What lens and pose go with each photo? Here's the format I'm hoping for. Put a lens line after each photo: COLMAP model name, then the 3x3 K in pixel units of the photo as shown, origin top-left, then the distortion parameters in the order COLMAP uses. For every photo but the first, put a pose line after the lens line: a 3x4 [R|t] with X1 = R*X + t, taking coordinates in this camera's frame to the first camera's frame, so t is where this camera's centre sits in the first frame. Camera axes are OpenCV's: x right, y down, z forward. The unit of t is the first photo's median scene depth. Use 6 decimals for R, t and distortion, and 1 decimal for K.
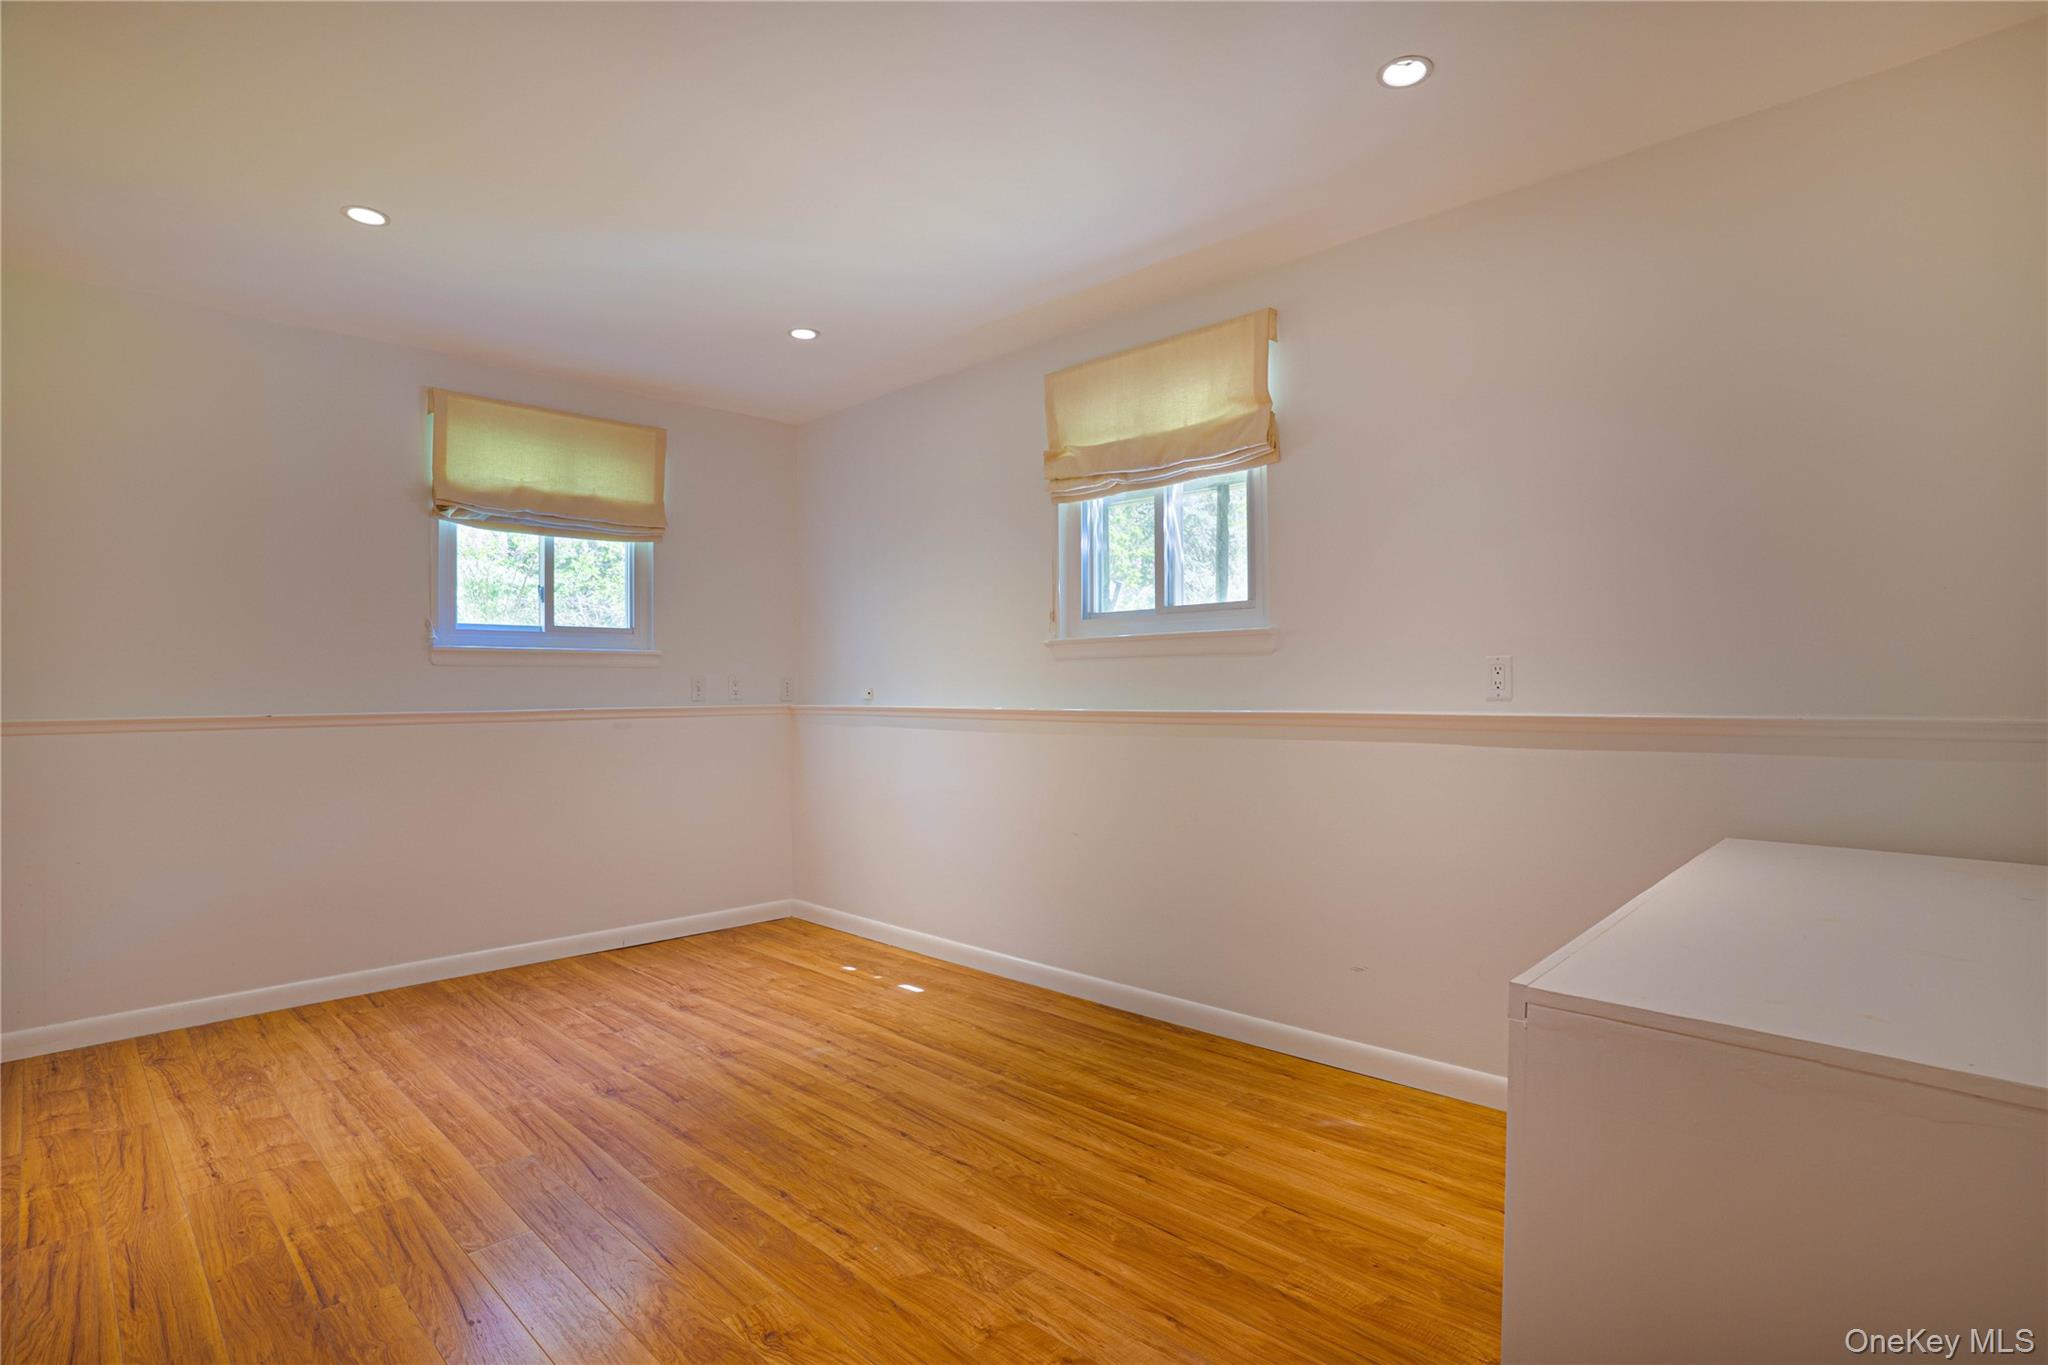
lens RADIAL K [[1000.1, 0, 1024.0], [0, 1000.1, 682.5], [0, 0, 1]] dist [-0.001497, -0.000144]
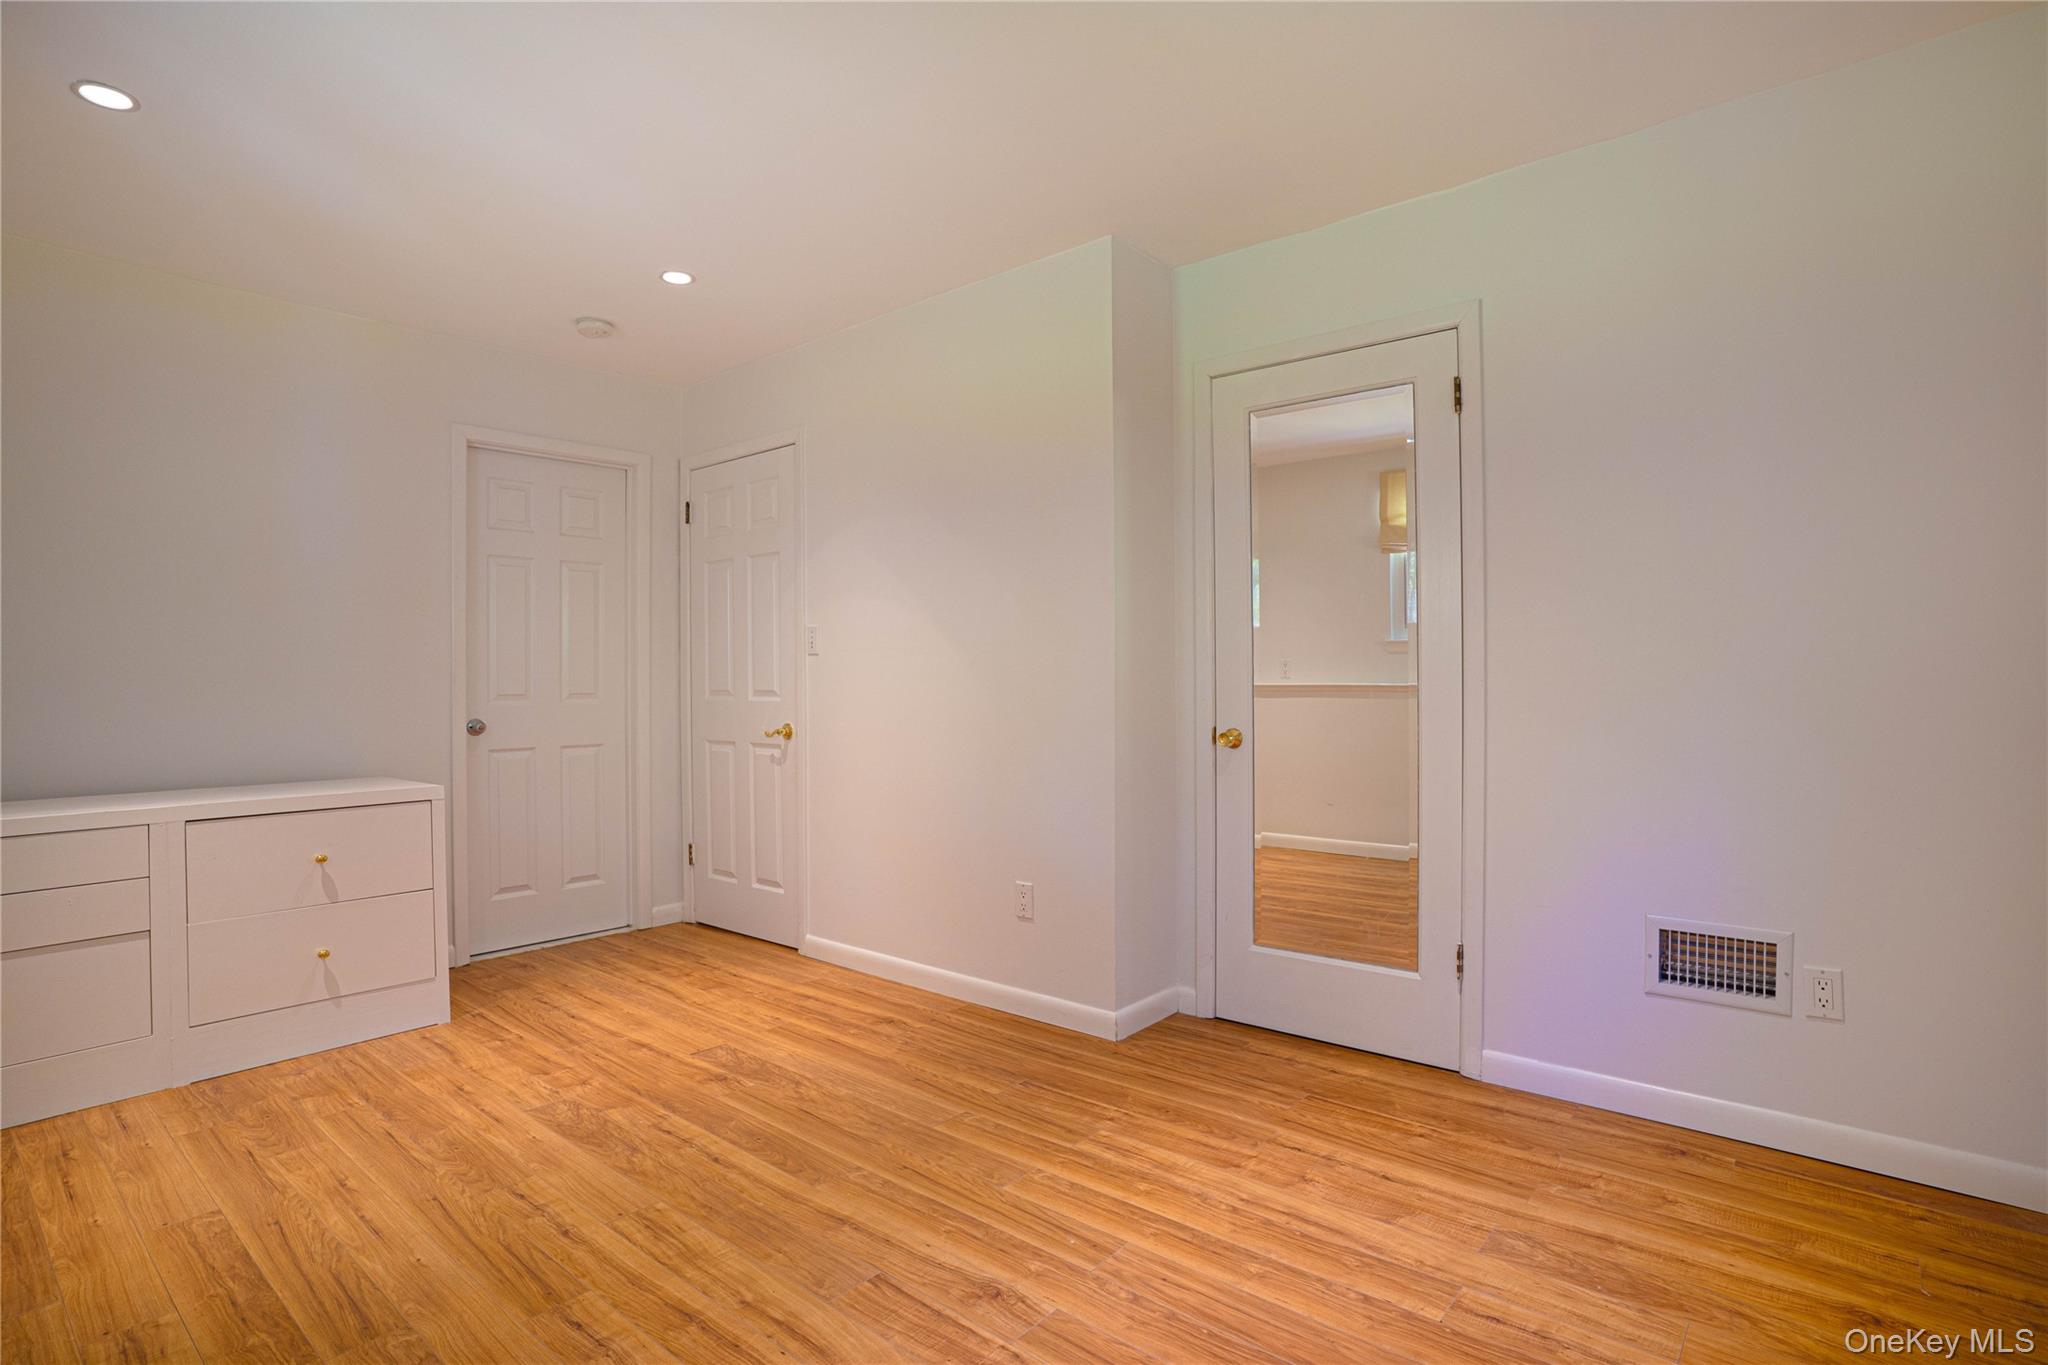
lens RADIAL K [[1049.1, 0, 1024.0], [0, 1049.1, 682.5], [0, 0, 1]] dist [0.018778, 0.000527]
pose [[-0.997779, 0.027486, -0.060683, -0.472032], [0.027826, 0.999601, -0.004768, 0.024690], [0.060528, -0.006446, -0.998146, 1.971646]]
